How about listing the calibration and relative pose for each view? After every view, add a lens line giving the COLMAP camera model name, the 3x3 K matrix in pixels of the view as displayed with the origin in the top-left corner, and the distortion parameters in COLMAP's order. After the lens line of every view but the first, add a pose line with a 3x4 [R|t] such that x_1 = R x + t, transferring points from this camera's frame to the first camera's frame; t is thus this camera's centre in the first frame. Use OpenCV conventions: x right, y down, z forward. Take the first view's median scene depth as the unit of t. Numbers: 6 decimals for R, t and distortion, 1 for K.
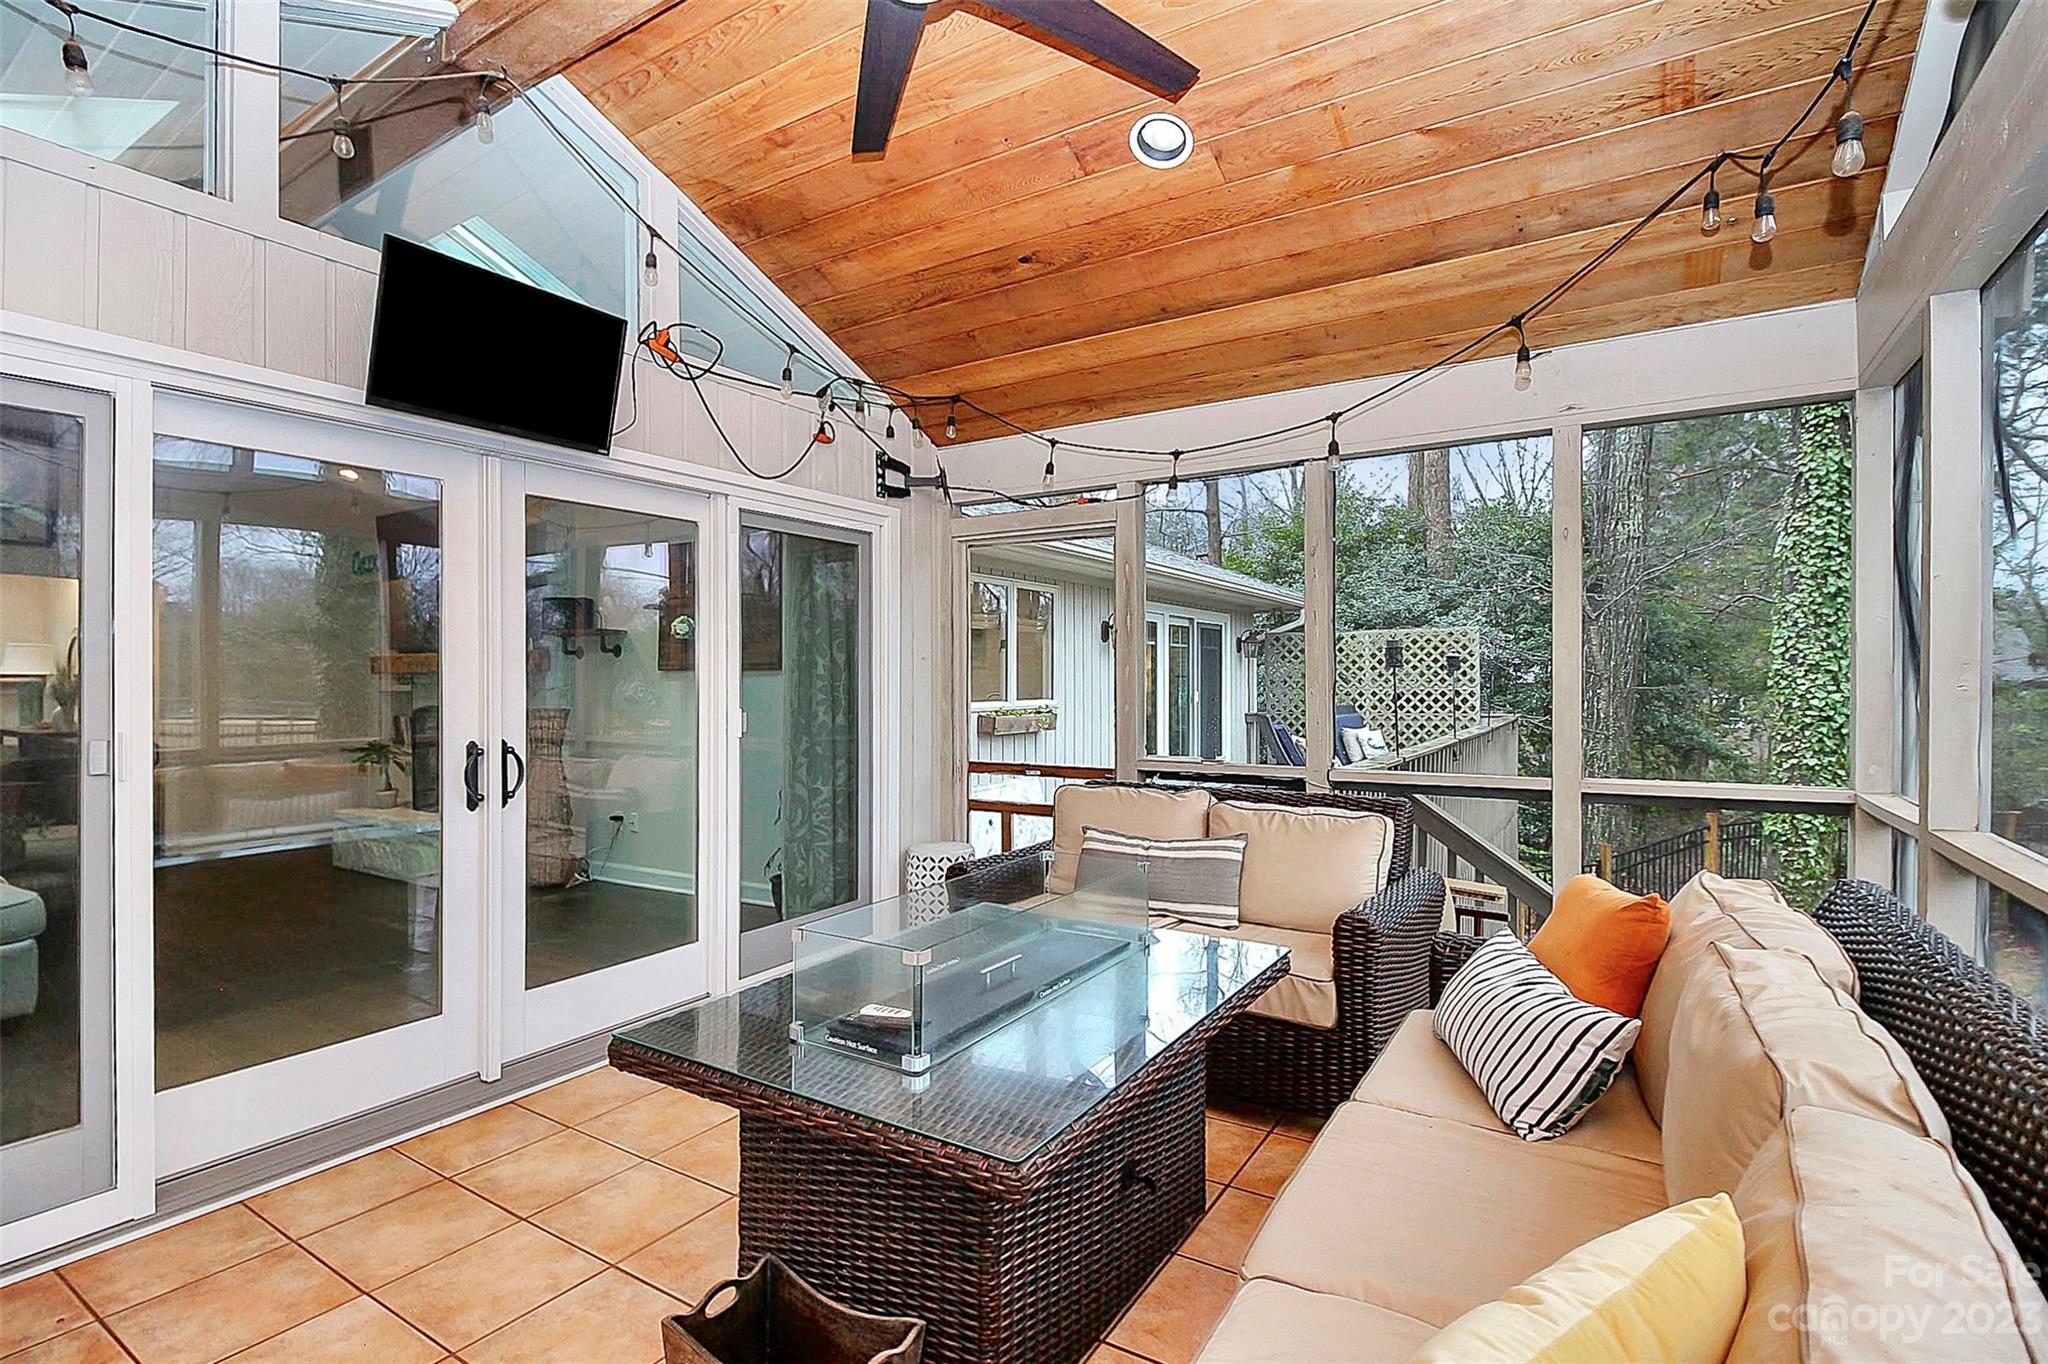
lens RADIAL K [[961.6, 0, 1033.3], [0, 961.6, 682.2], [0, 0, 1]] dist [-0.010522, -0.001158]
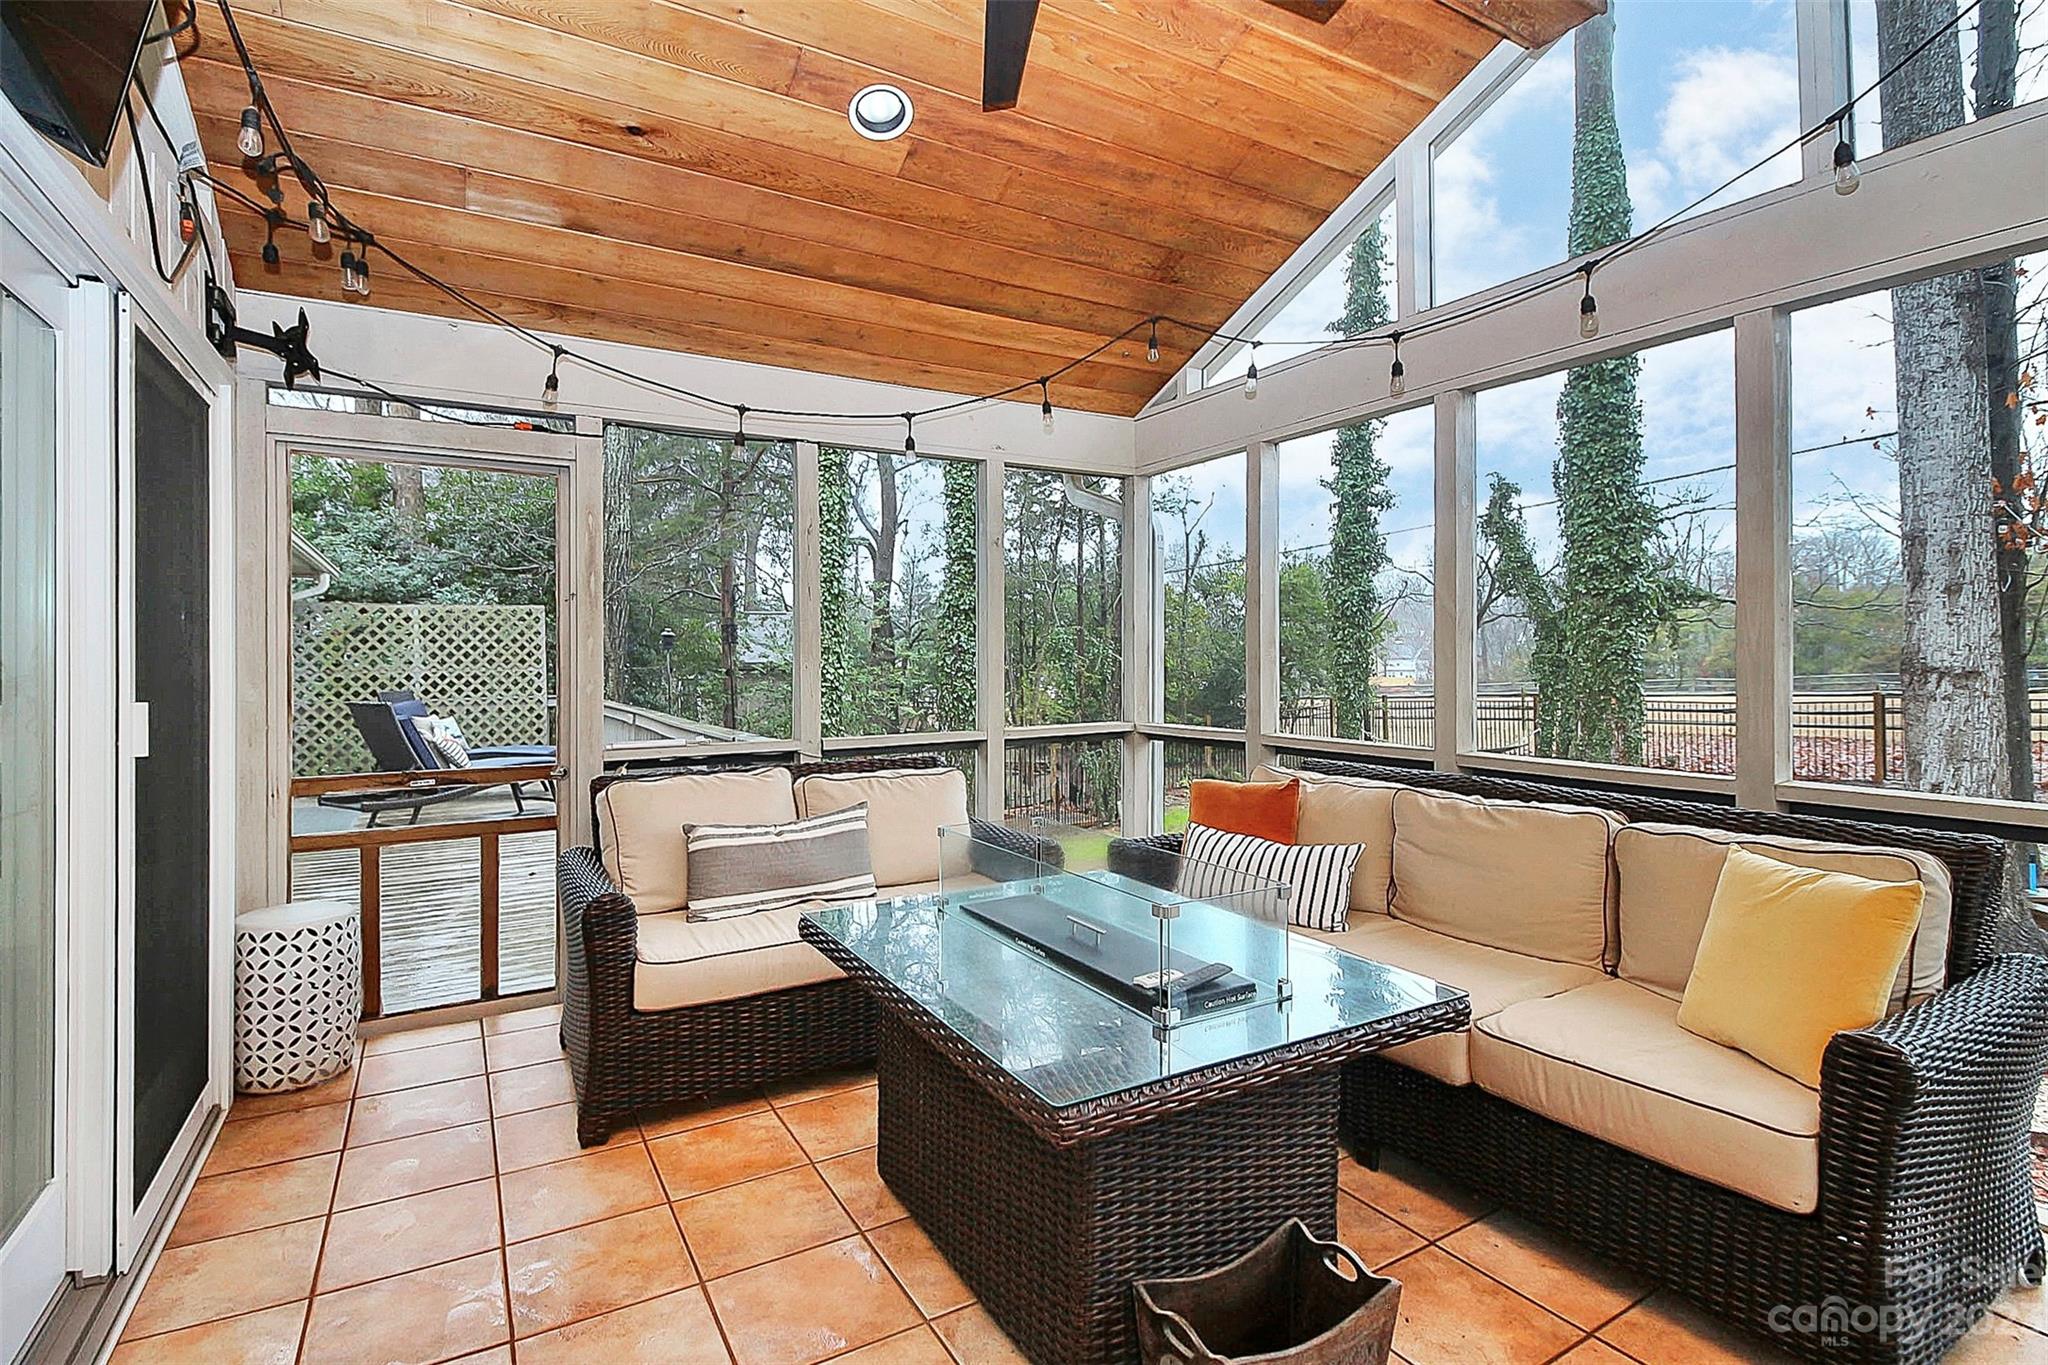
lens RADIAL K [[961.6, 0, 1045.2], [0, 961.6, 643.8], [0, 0, 1]] dist [-0.010522, -0.001158]
pose [[0.455240, 0.013490, 0.890266, -0.491656], [0.007661, 0.999789, -0.019067, 0.007937], [-0.890336, 0.015501, 0.455041, 0.292438]]
